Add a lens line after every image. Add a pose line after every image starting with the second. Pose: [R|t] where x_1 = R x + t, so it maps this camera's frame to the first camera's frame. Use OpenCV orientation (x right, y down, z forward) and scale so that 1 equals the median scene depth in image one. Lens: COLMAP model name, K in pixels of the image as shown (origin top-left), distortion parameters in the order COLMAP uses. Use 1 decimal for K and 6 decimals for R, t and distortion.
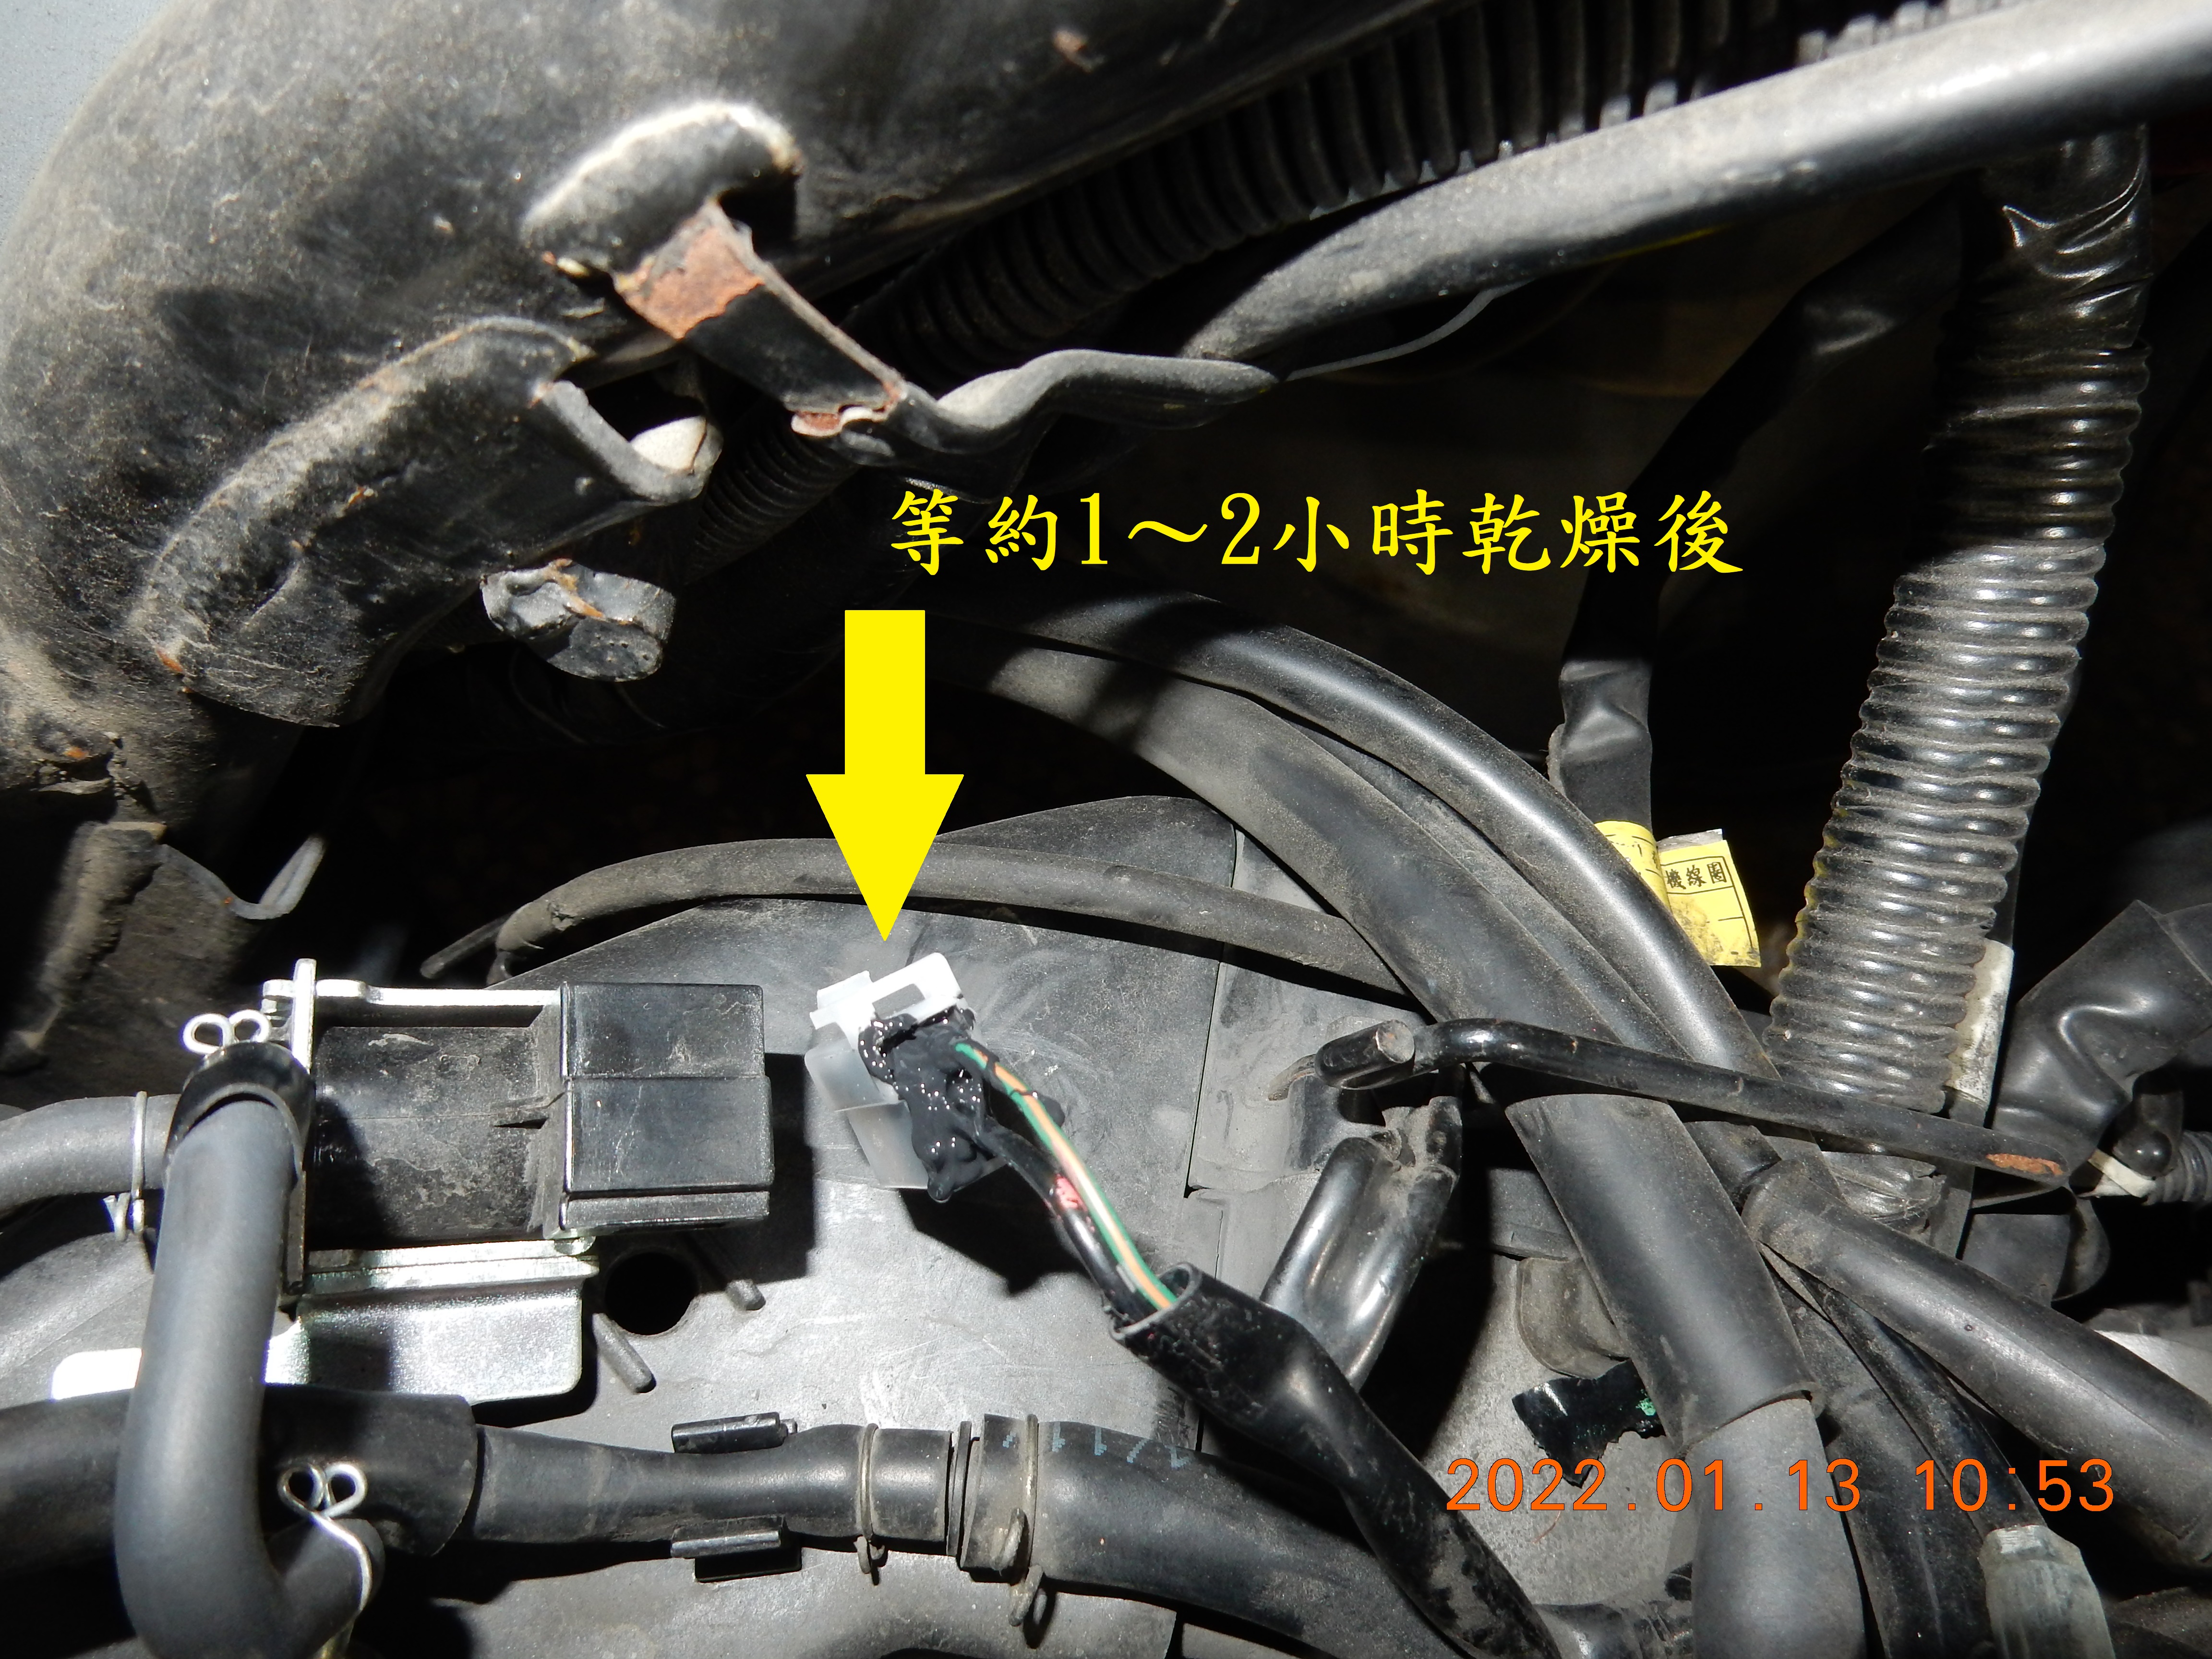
lens RADIAL K [[1647.0, 0, 1099.0], [0, 1647.0, 835.5], [0, 0, 1]] dist [0.009513, -0.011621]
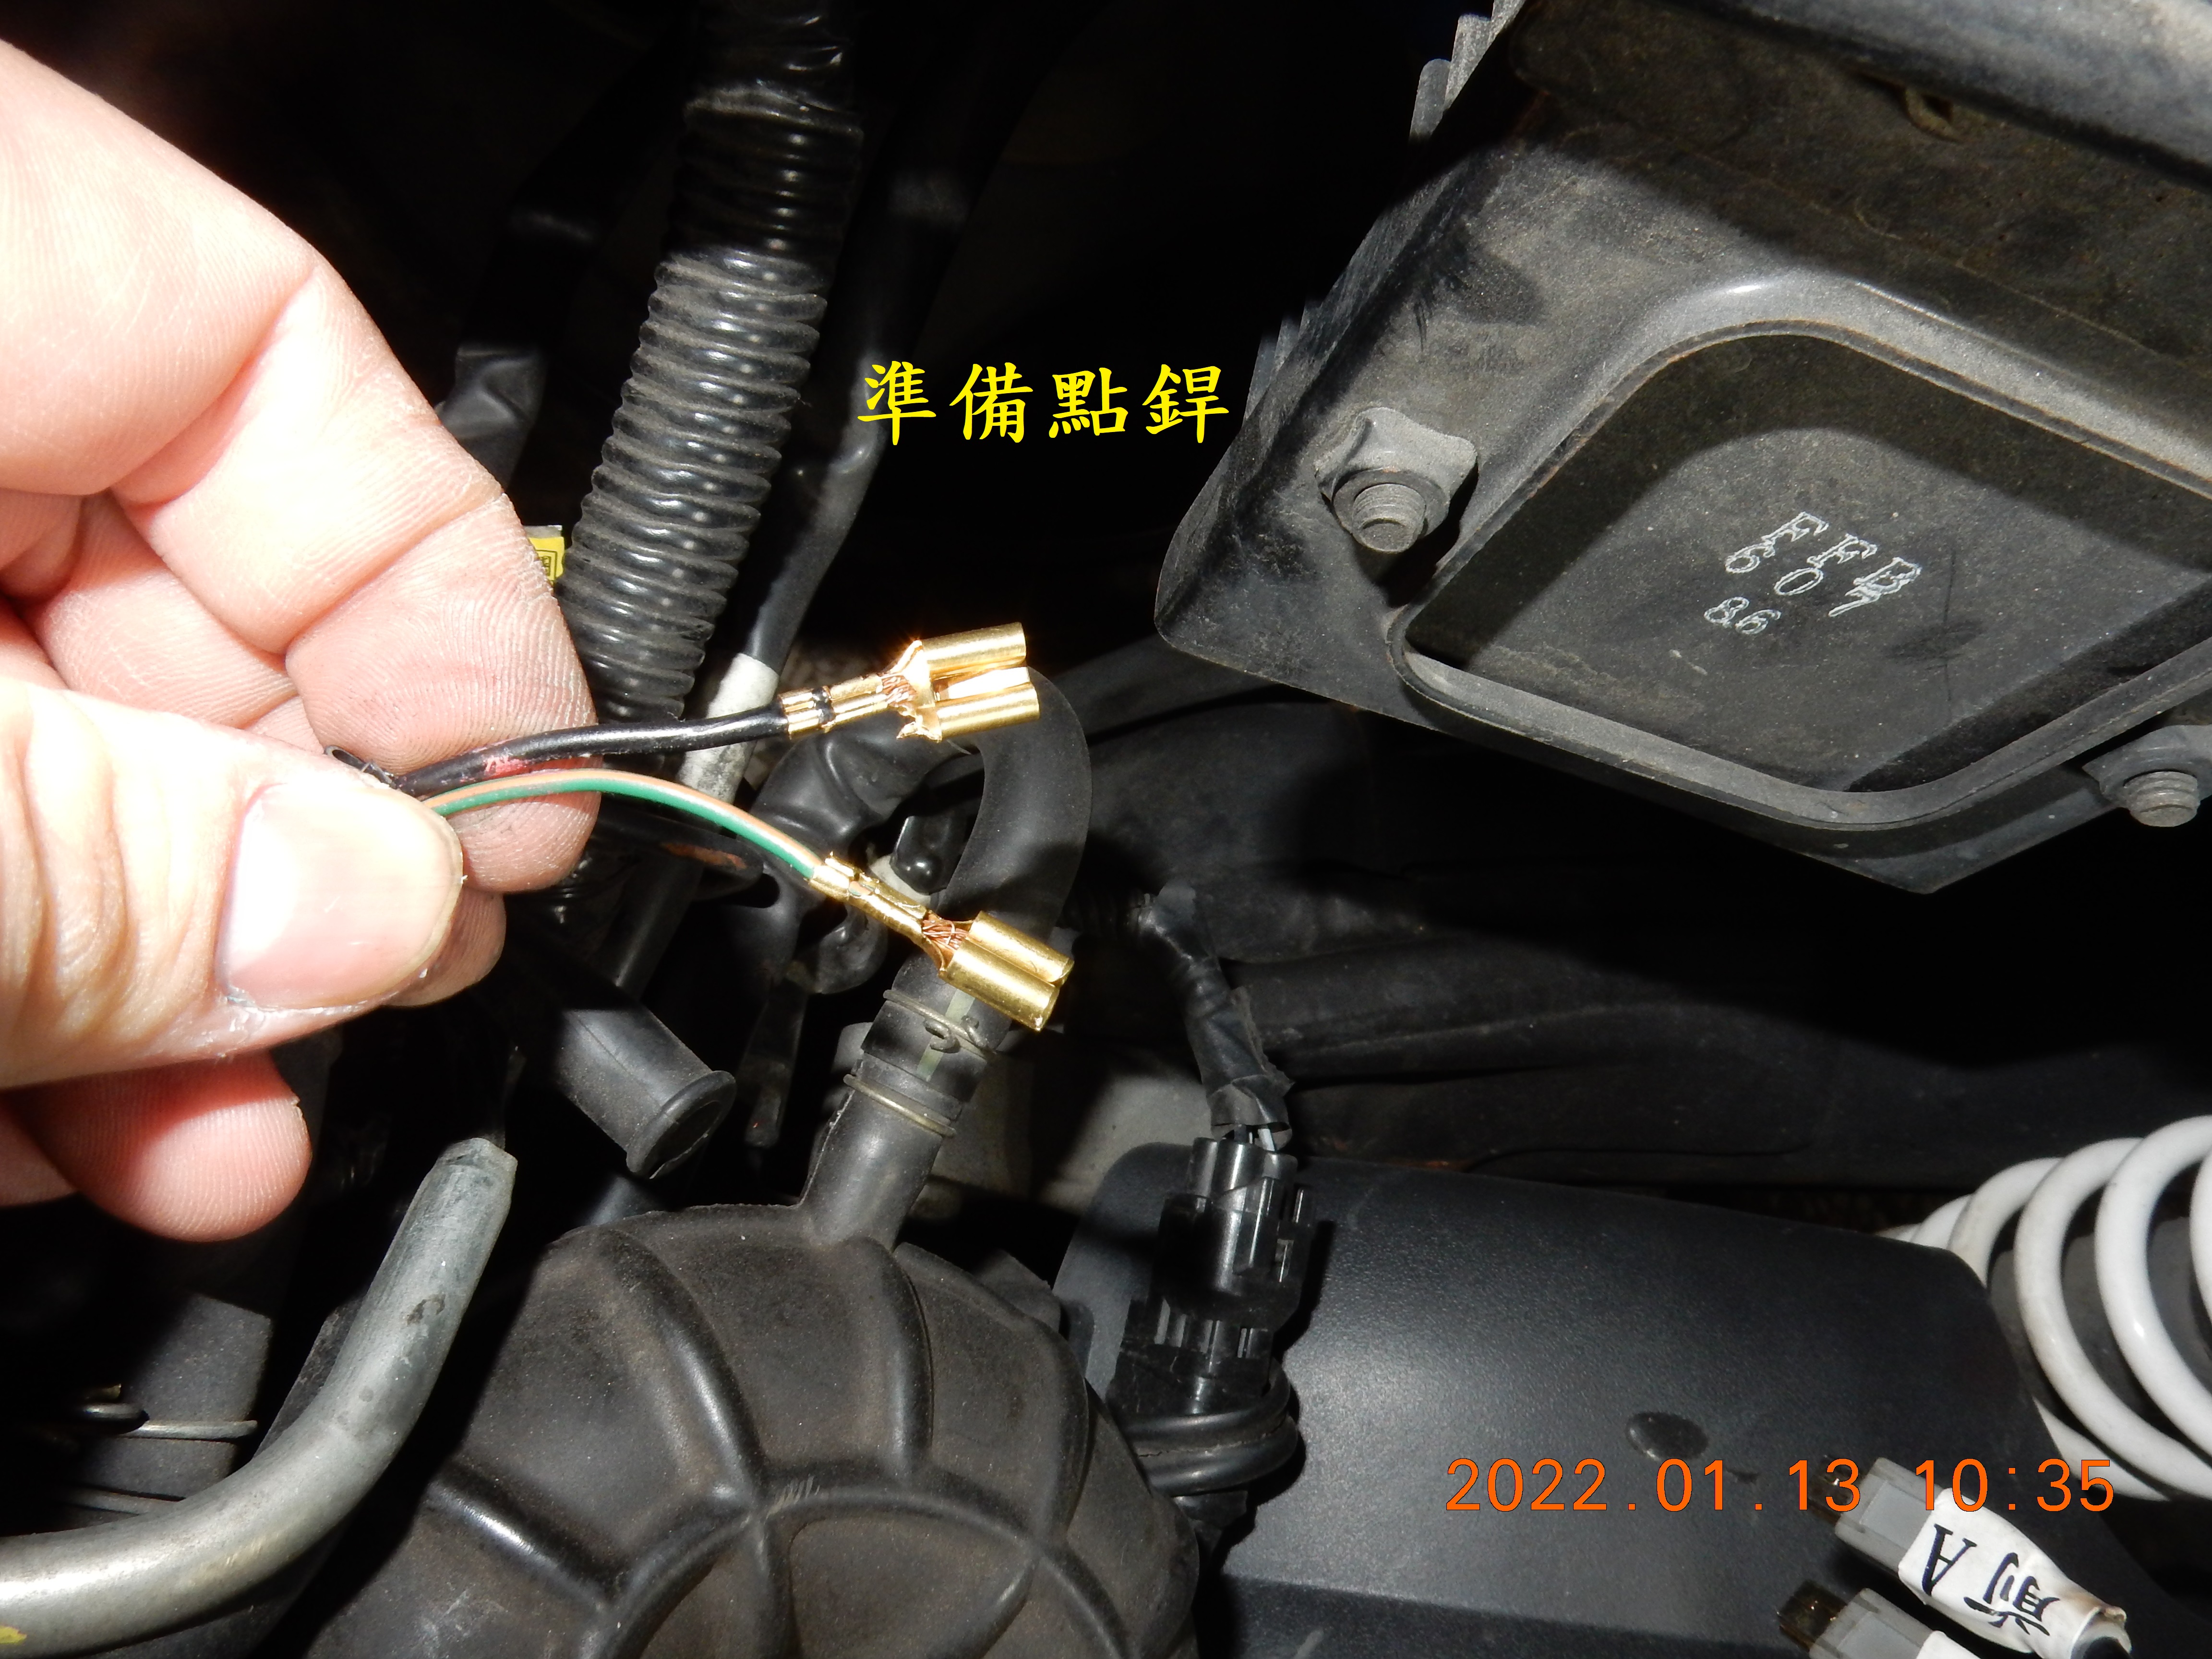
lens RADIAL K [[1647.0, 0, 1105.2], [0, 1647.0, 837.1], [0, 0, 1]] dist [0.009513, -0.011621]
pose [[0.928143, 0.099604, 0.358650, 0.460580], [-0.154879, 0.979504, 0.128782, 0.001627], [-0.338471, -0.175076, 0.924546, -0.137328]]
